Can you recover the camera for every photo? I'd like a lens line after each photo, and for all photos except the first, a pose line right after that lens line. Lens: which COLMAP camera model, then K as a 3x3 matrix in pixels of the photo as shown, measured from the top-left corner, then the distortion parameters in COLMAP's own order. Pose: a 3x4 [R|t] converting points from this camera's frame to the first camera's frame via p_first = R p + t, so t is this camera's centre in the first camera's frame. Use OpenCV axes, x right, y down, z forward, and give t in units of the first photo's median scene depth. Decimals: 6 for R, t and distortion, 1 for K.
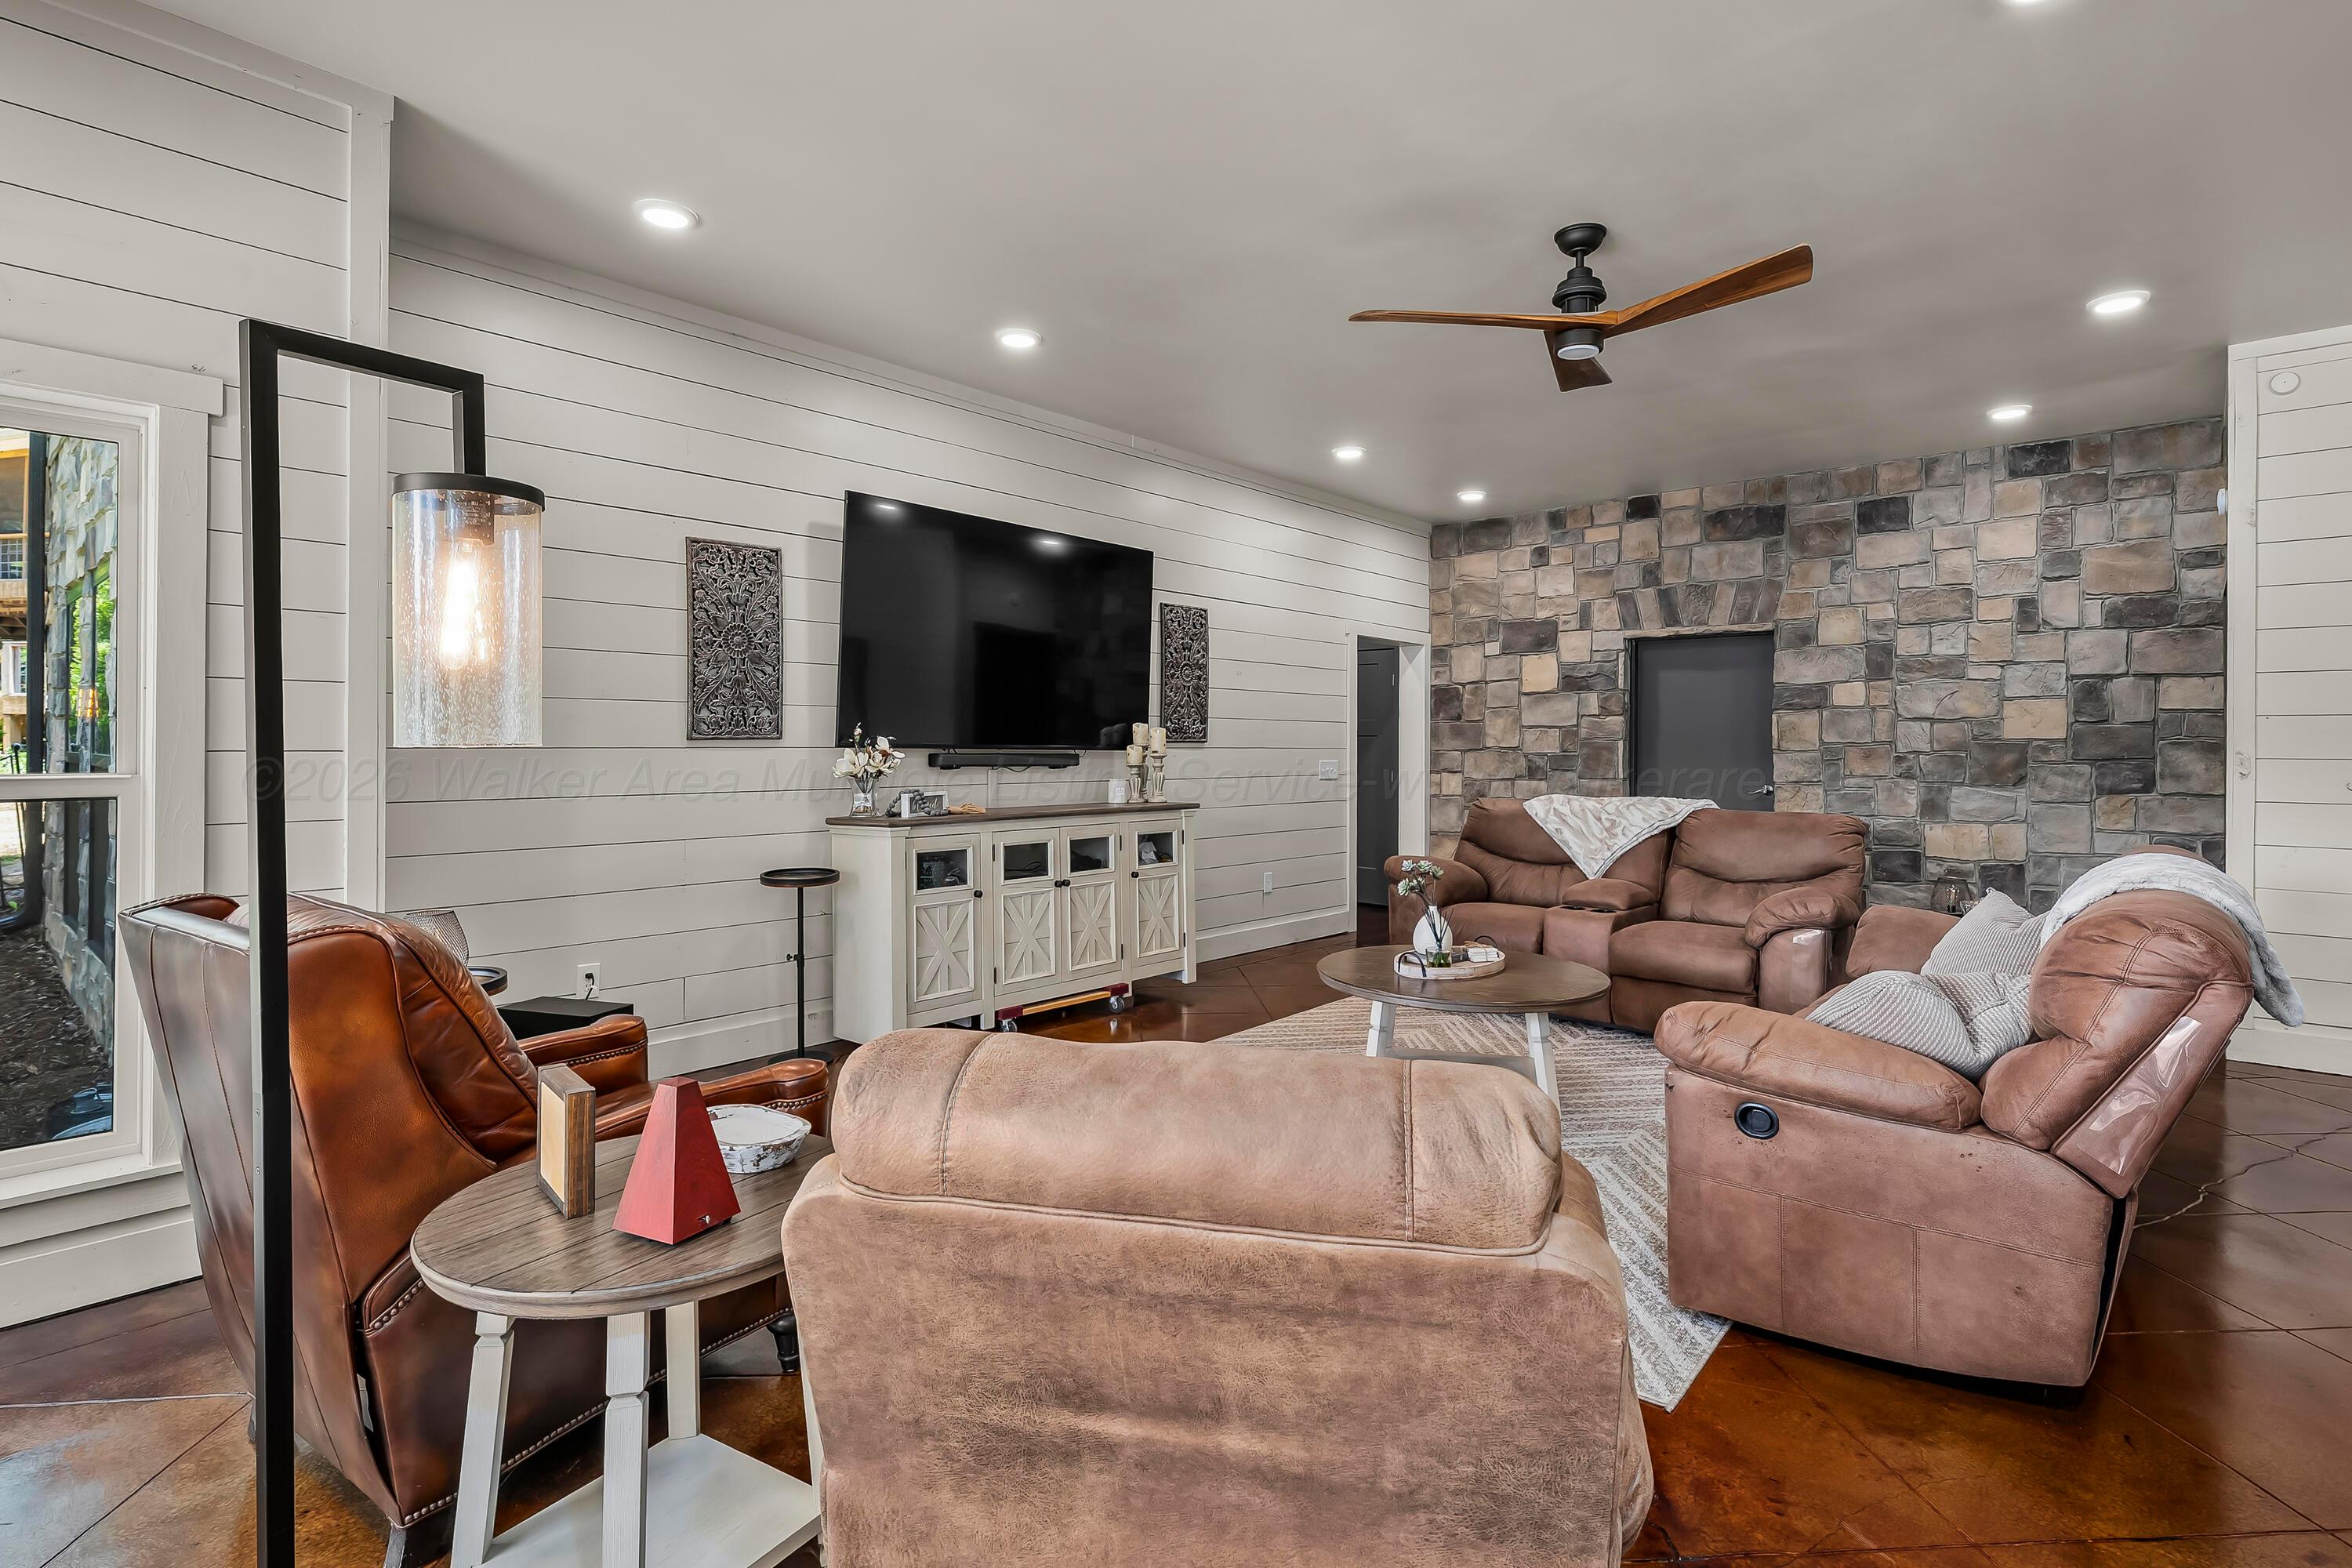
lens RADIAL K [[1151.3, 0, 1176.2], [0, 1151.3, 742.9], [0, 0, 1]] dist [-0.003057, -0.000137]
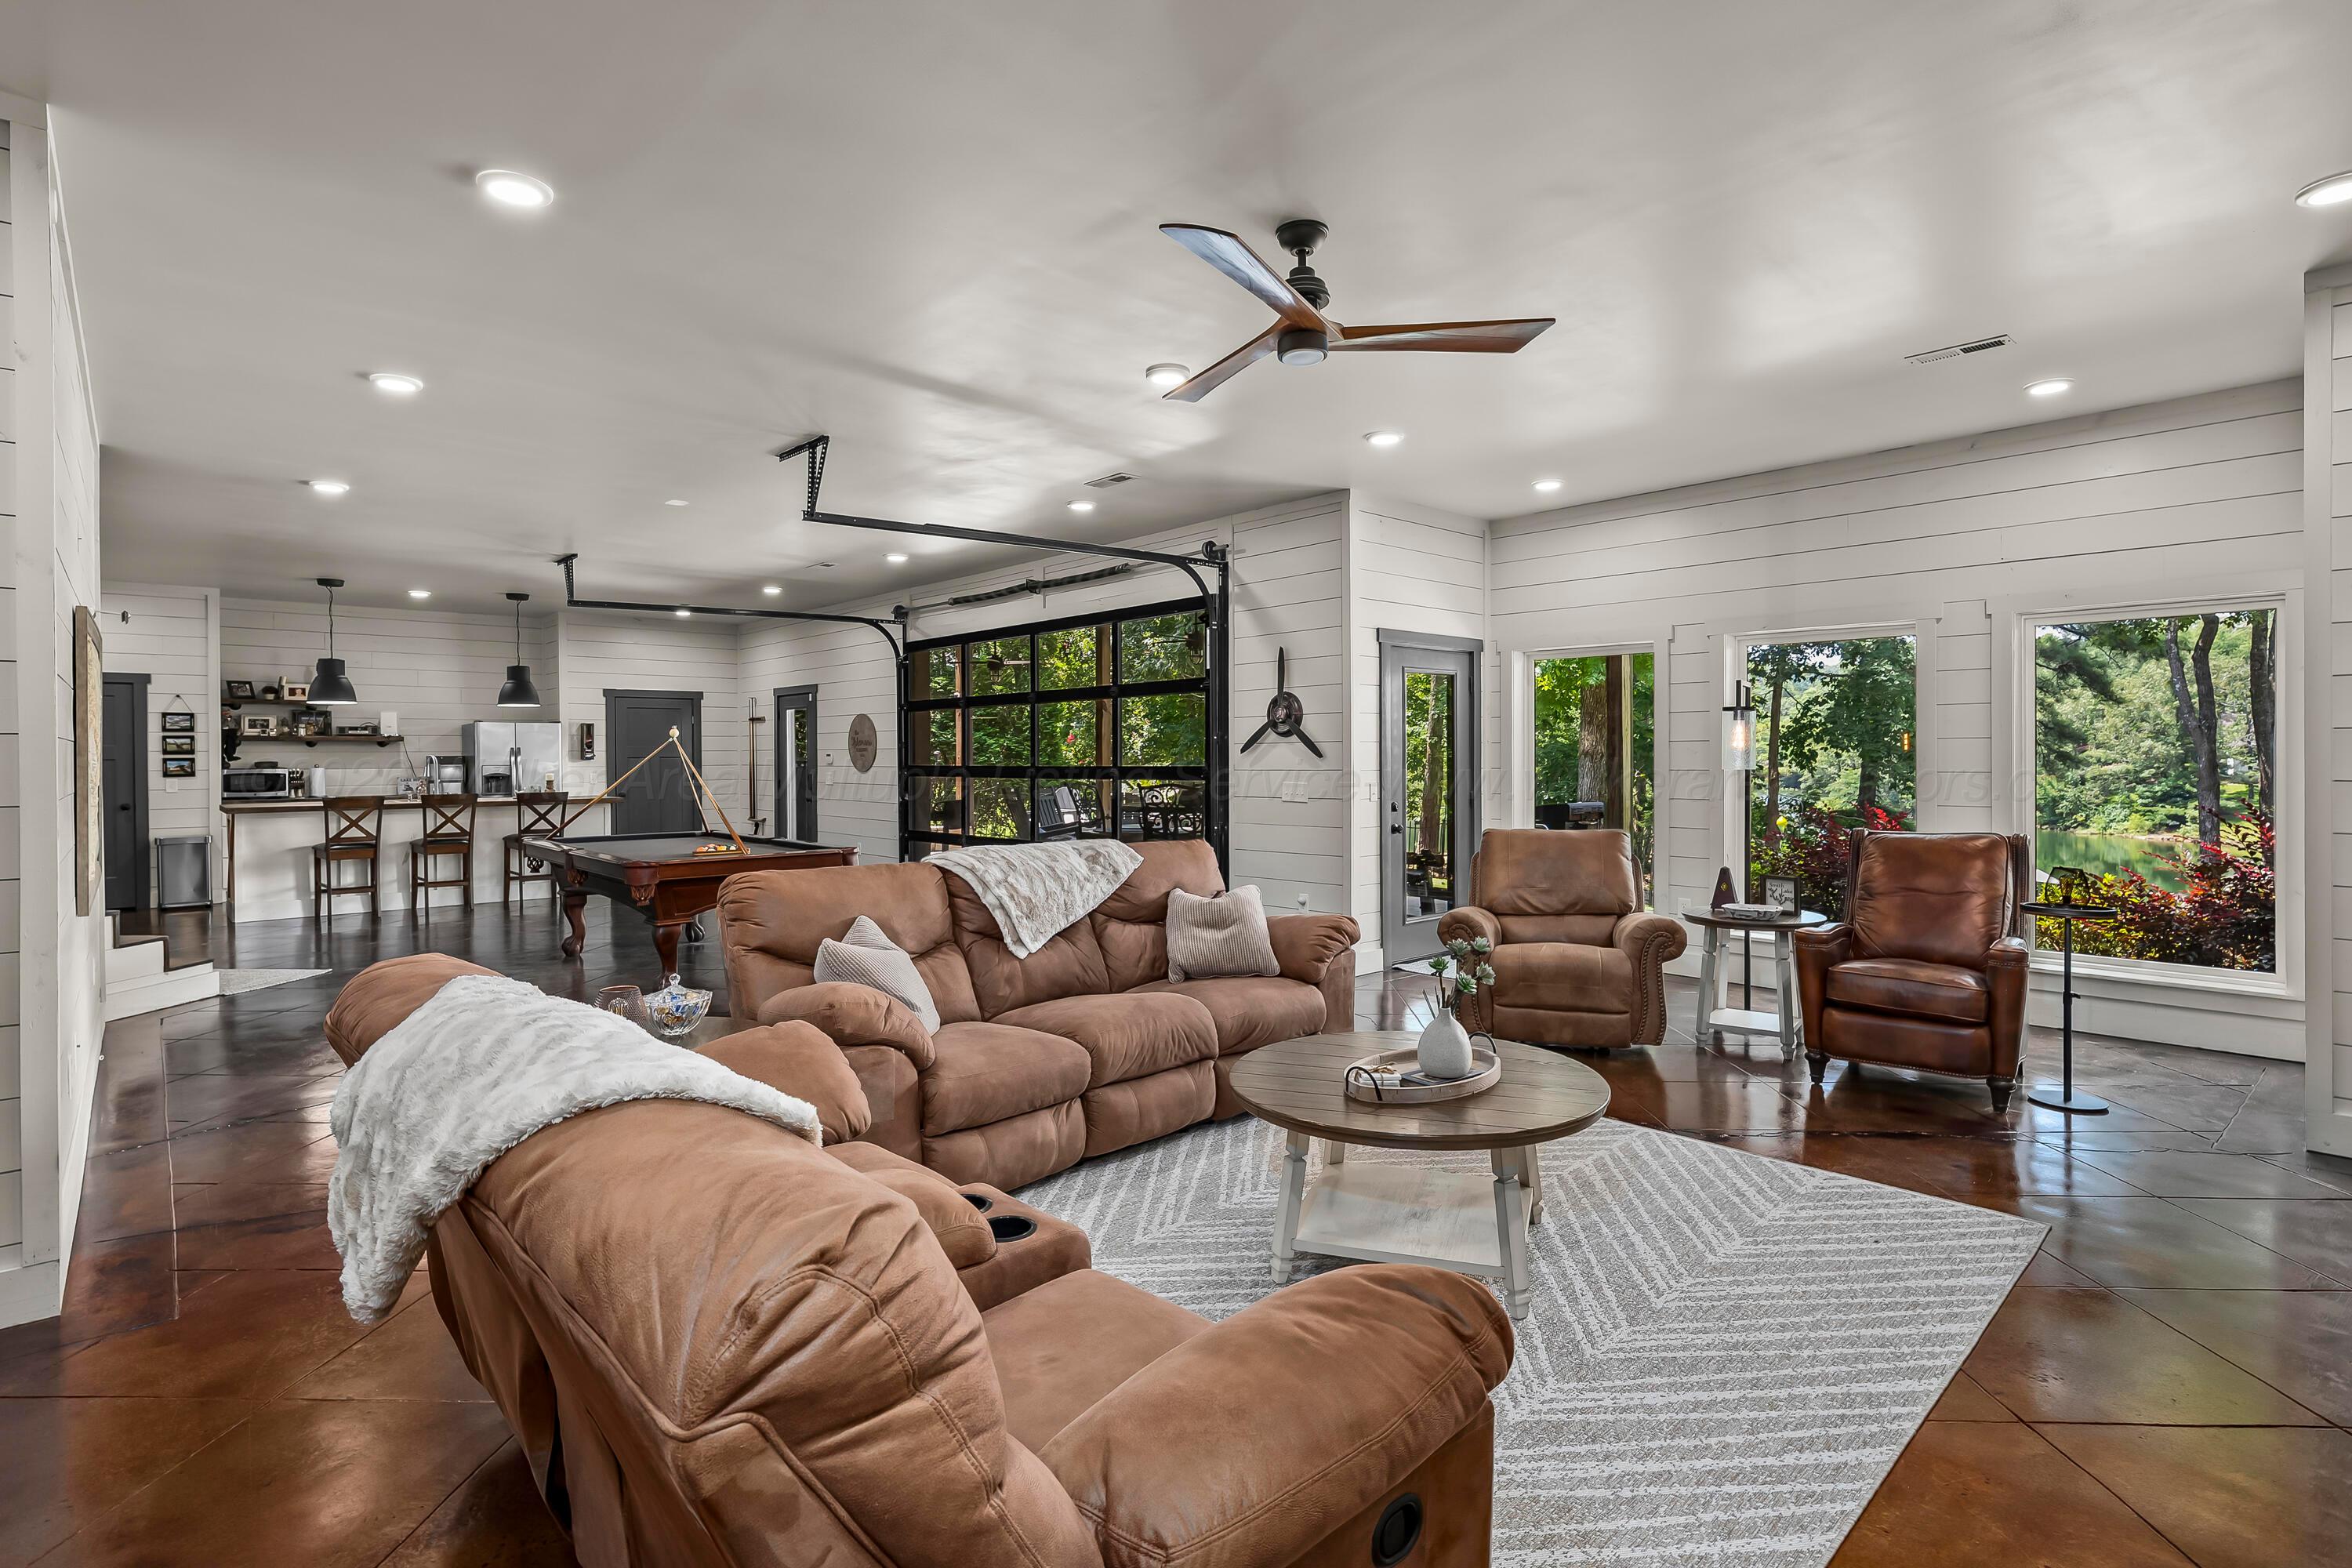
lens RADIAL K [[1151.3, 0, 1176.2], [0, 1151.3, 742.9], [0, 0, 1]] dist [-0.003057, -0.000137]
pose [[-0.994339, -0.001002, 0.106249, 0.239030], [-0.002358, 0.999917, -0.012634, -0.009122], [-0.106228, -0.012813, -0.994259, 1.310083]]
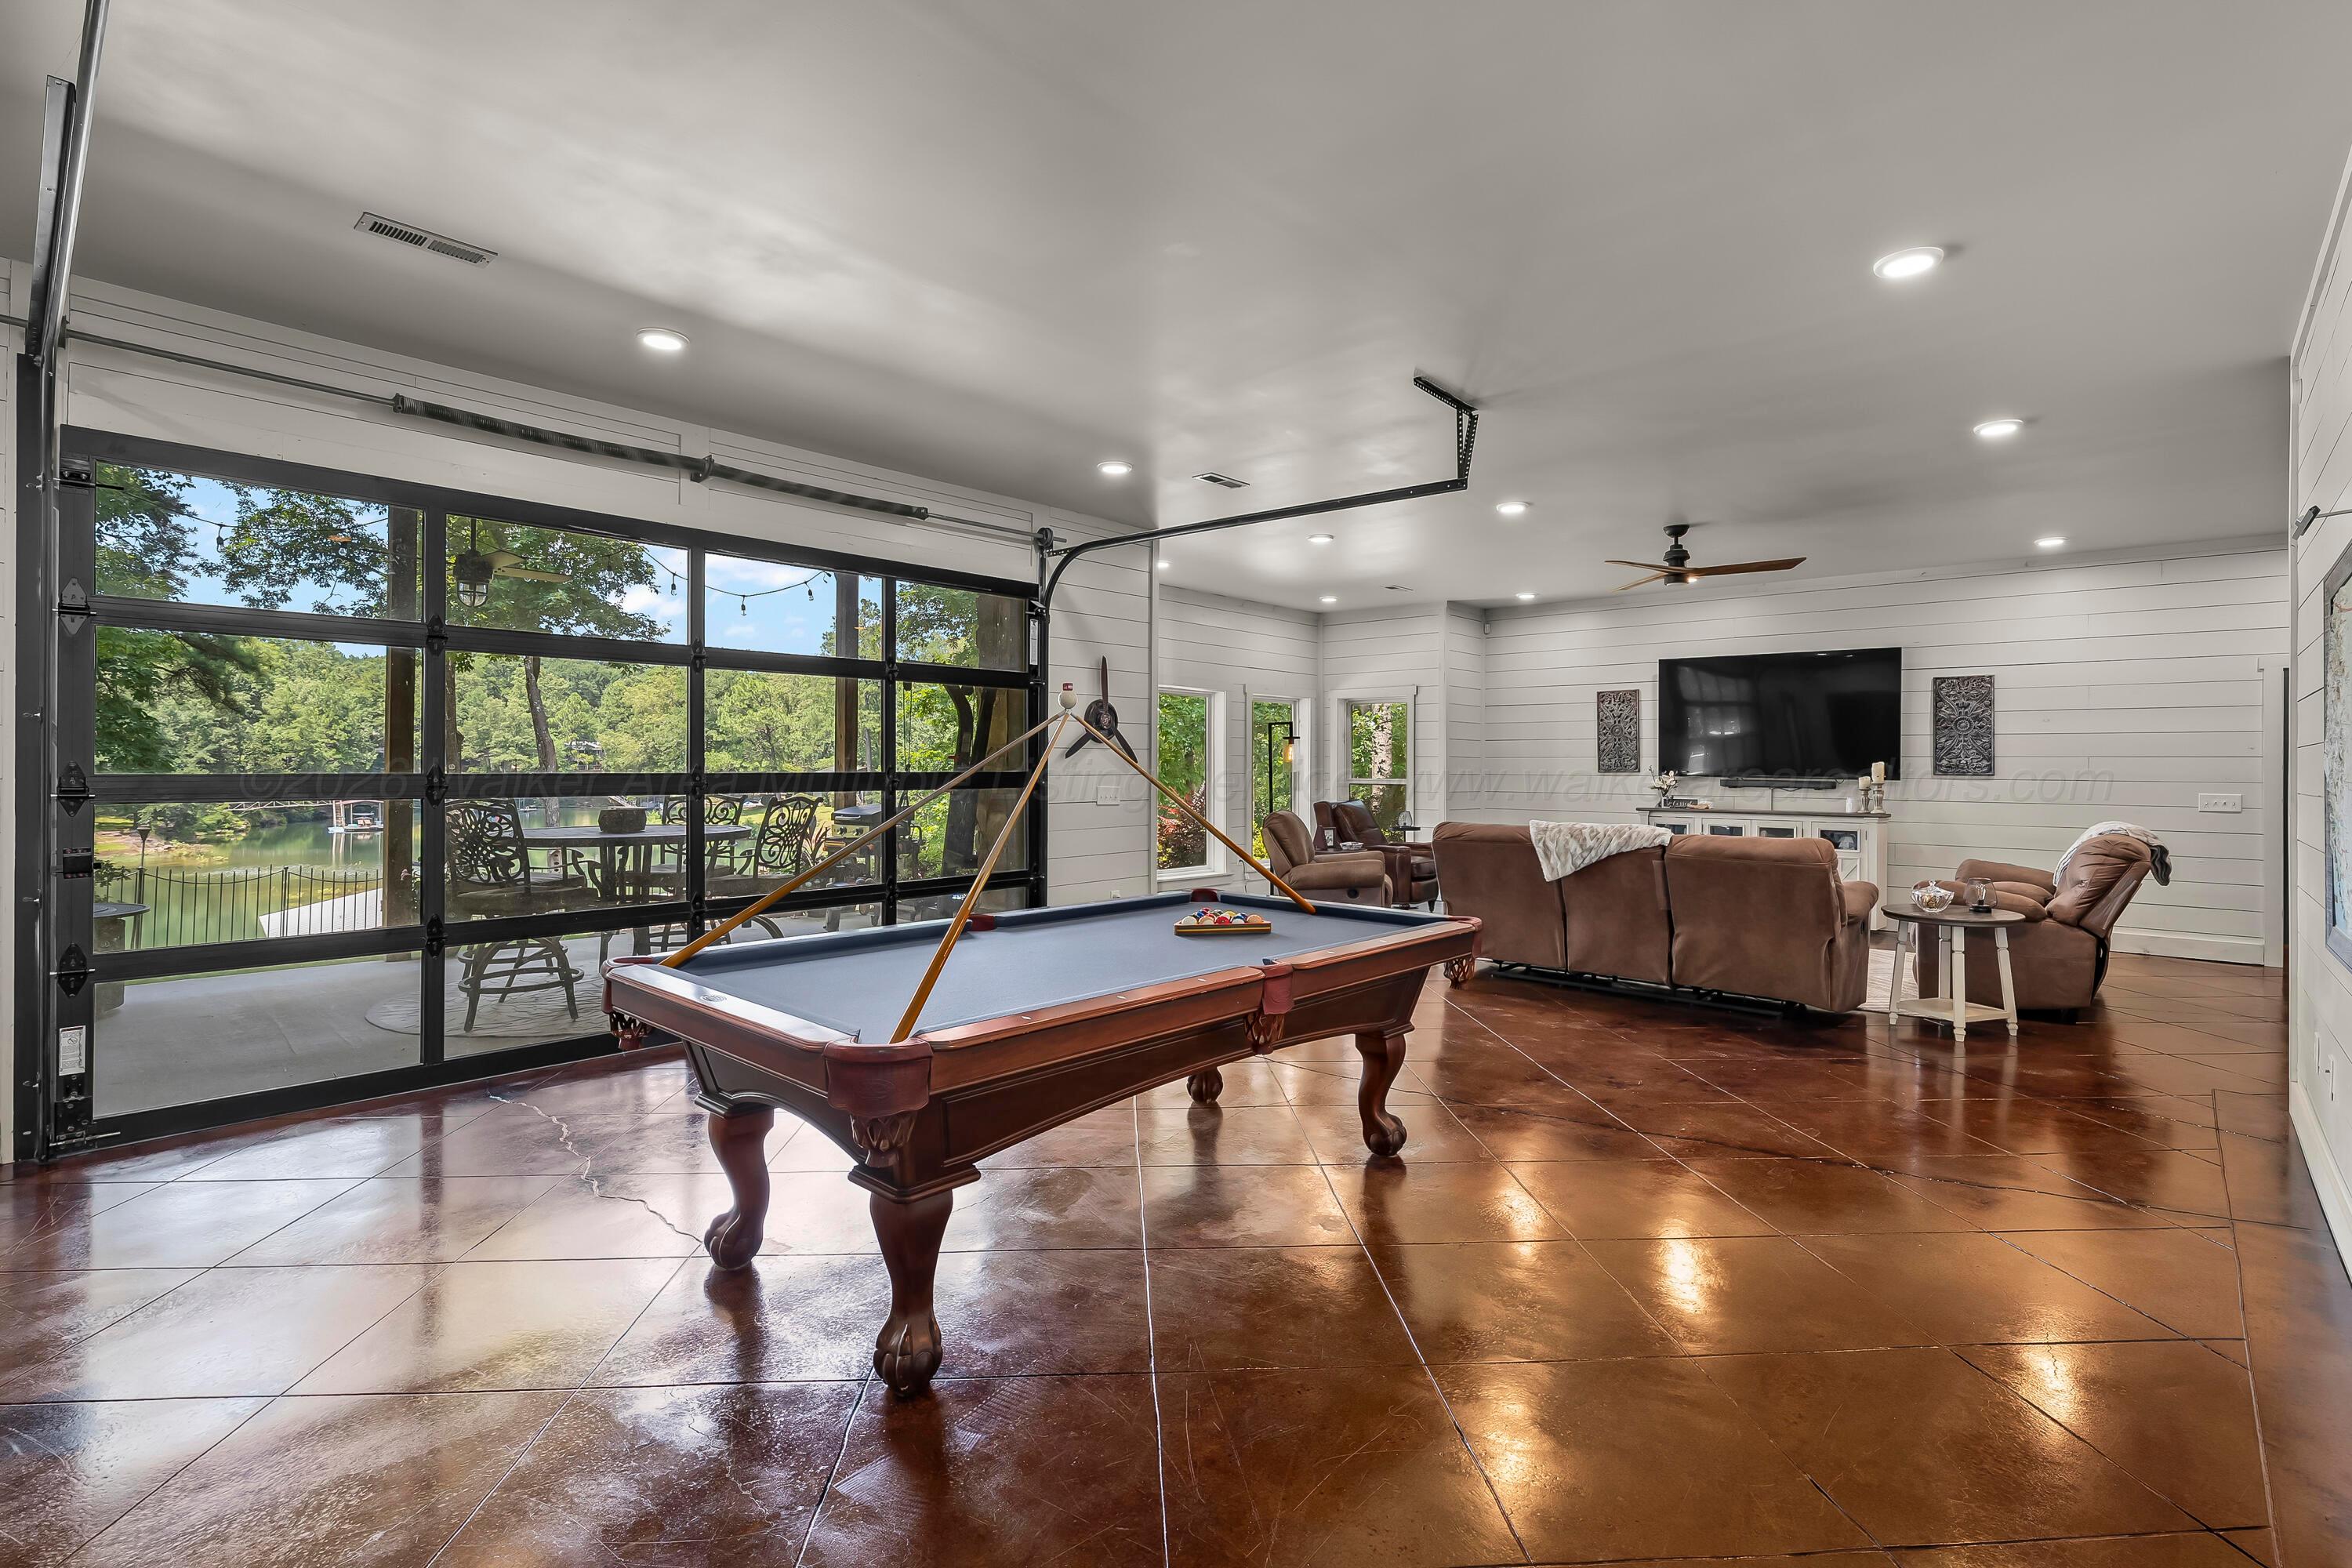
lens RADIAL K [[1084.8, 0, 1176.0], [0, 1084.8, 763.7], [0, 0, 1]] dist [0.001744, -0.000808]
pose [[-0.009184, -0.007233, -0.999932, 1.558912], [-0.005871, 0.999957, -0.007179, 0.000723], [0.999941, 0.005805, -0.009227, 0.082511]]
